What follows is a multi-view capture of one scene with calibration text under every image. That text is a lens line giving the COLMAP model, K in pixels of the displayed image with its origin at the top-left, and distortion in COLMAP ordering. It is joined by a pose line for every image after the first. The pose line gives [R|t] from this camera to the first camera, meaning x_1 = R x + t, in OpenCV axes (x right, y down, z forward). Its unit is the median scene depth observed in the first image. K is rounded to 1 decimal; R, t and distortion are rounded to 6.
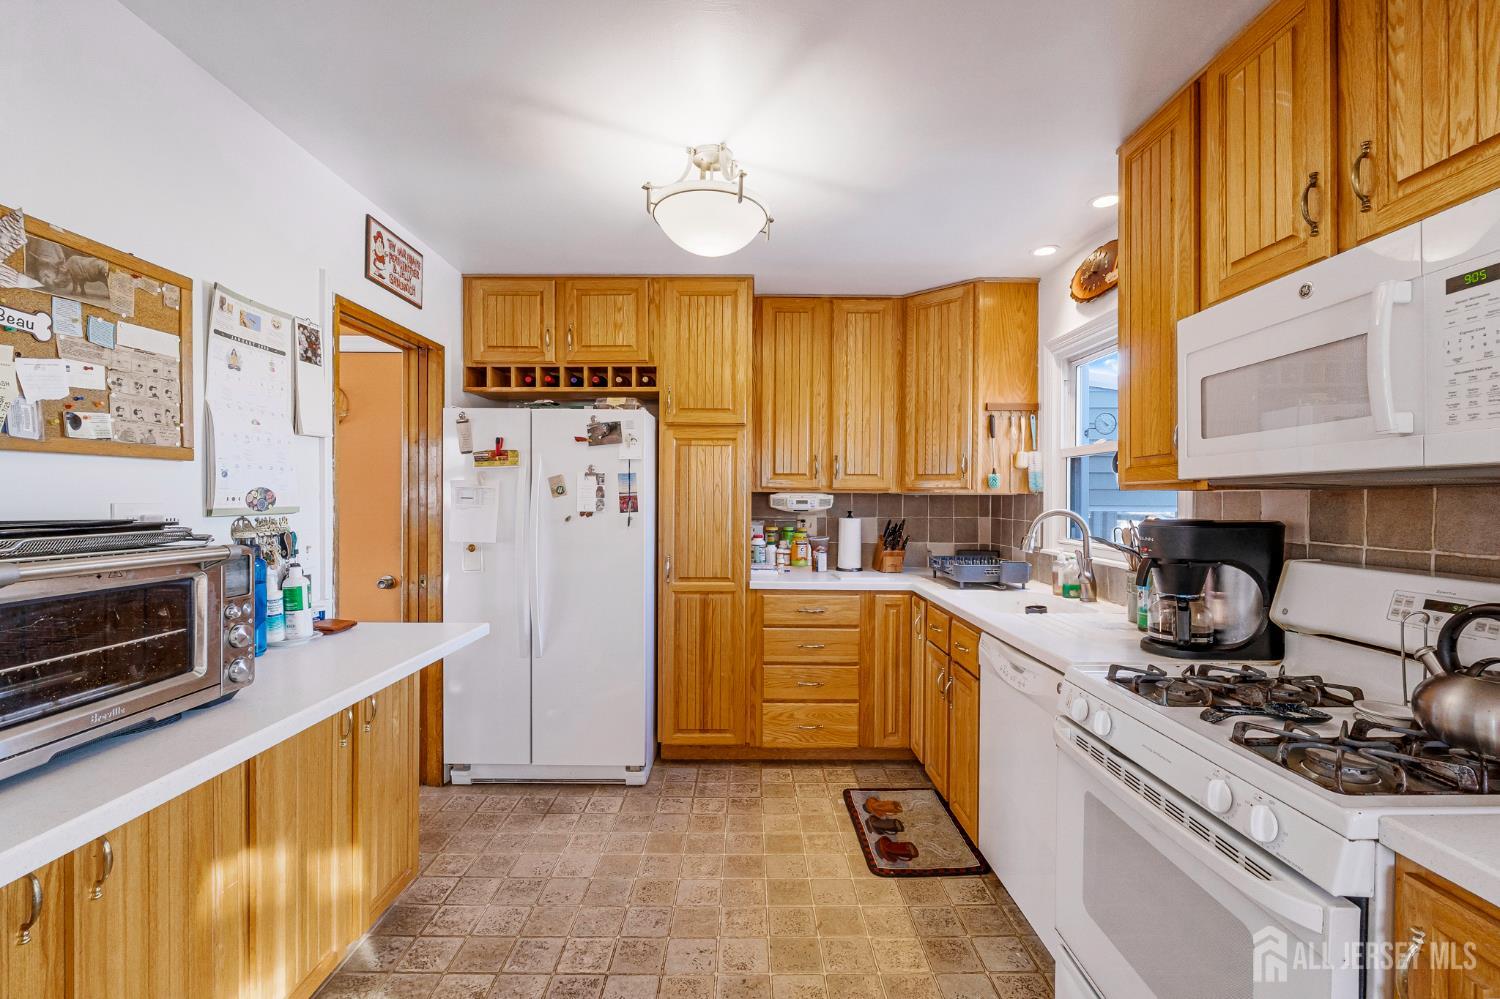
lens RADIAL K [[643.2, 0, 743.0], [0, 643.2, 504.3], [0, 0, 1]] dist [-0.001032, -0.000348]
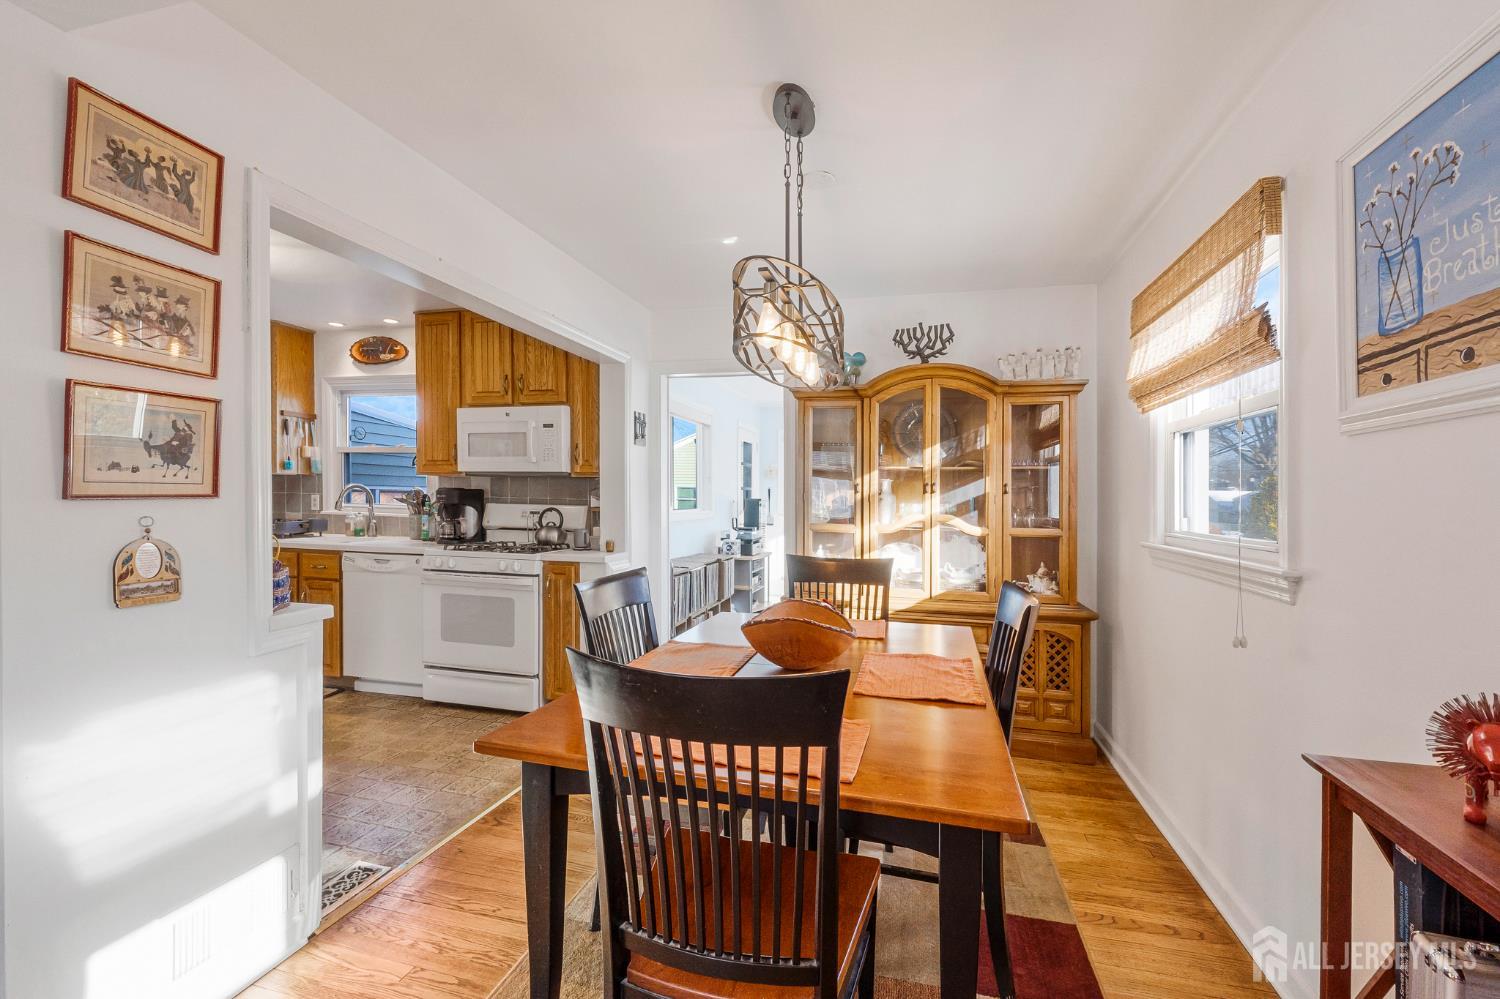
lens RADIAL K [[653.4, 0, 745.7], [0, 653.4, 509.7], [0, 0, 1]] dist [-0.002144, -0.000312]
pose [[0.278893, -0.030359, 0.959842, -0.809556], [-0.005843, 0.999428, 0.033308, 0.009744], [-0.960305, -0.014898, 0.278556, -0.438221]]
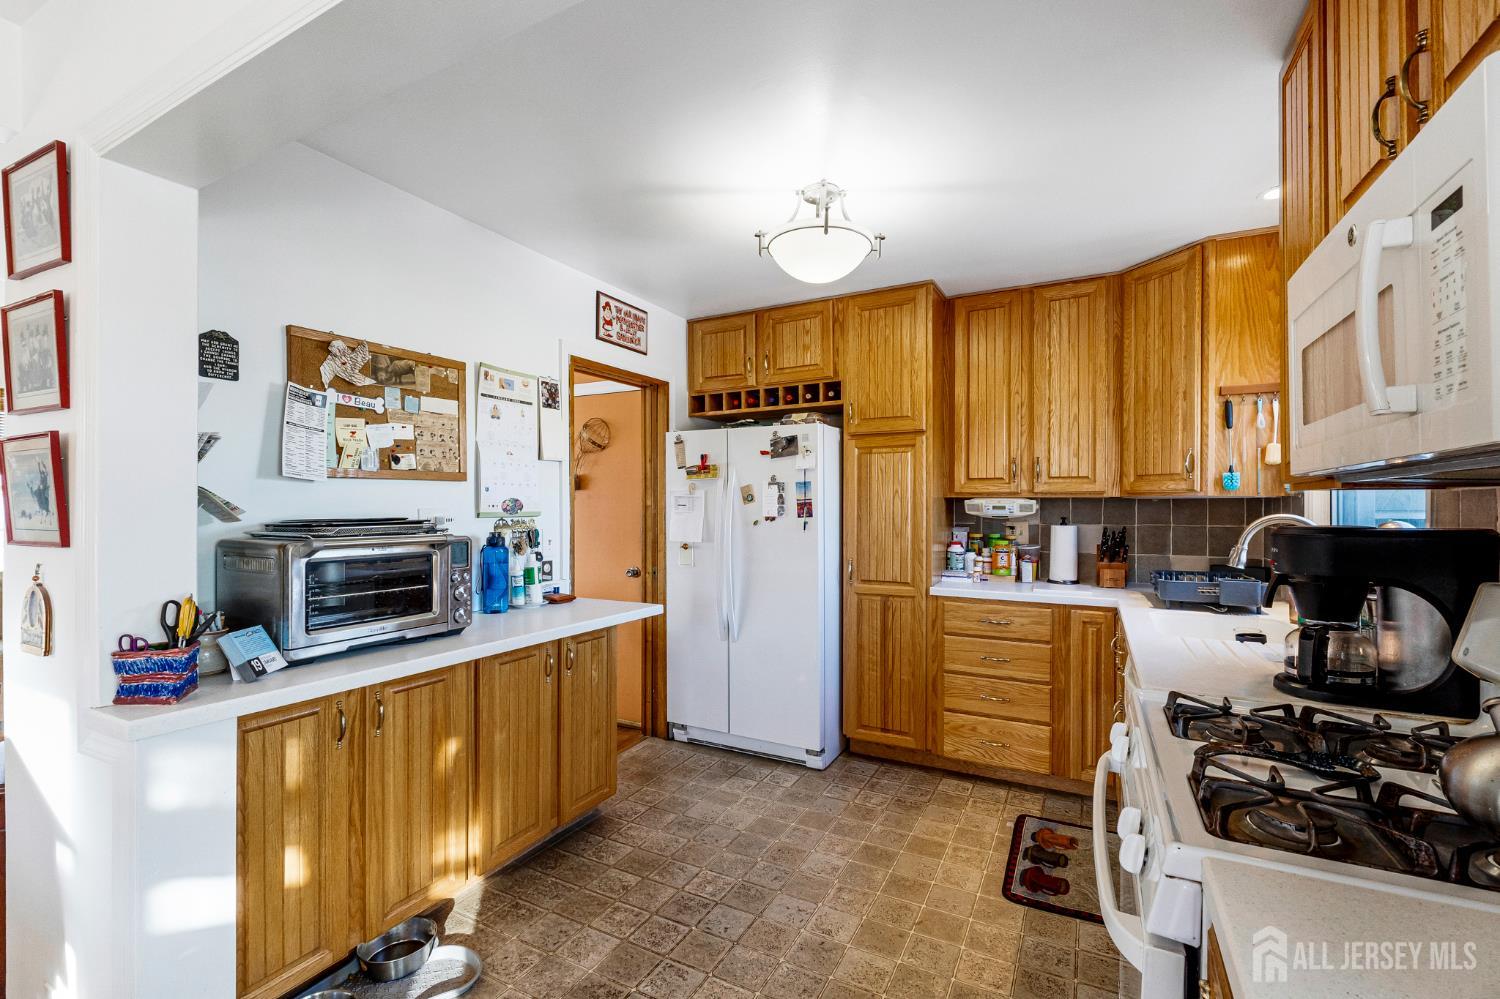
lens RADIAL K [[653.4, 0, 745.7], [0, 653.4, 509.7], [0, 0, 1]] dist [-0.002144, -0.000312]
pose [[0.879257, -0.002410, -0.476341, 0.266965], [0.000490, 0.999991, -0.004155, 0.004003], [0.476347, 0.003419, 0.879251, -0.028642]]
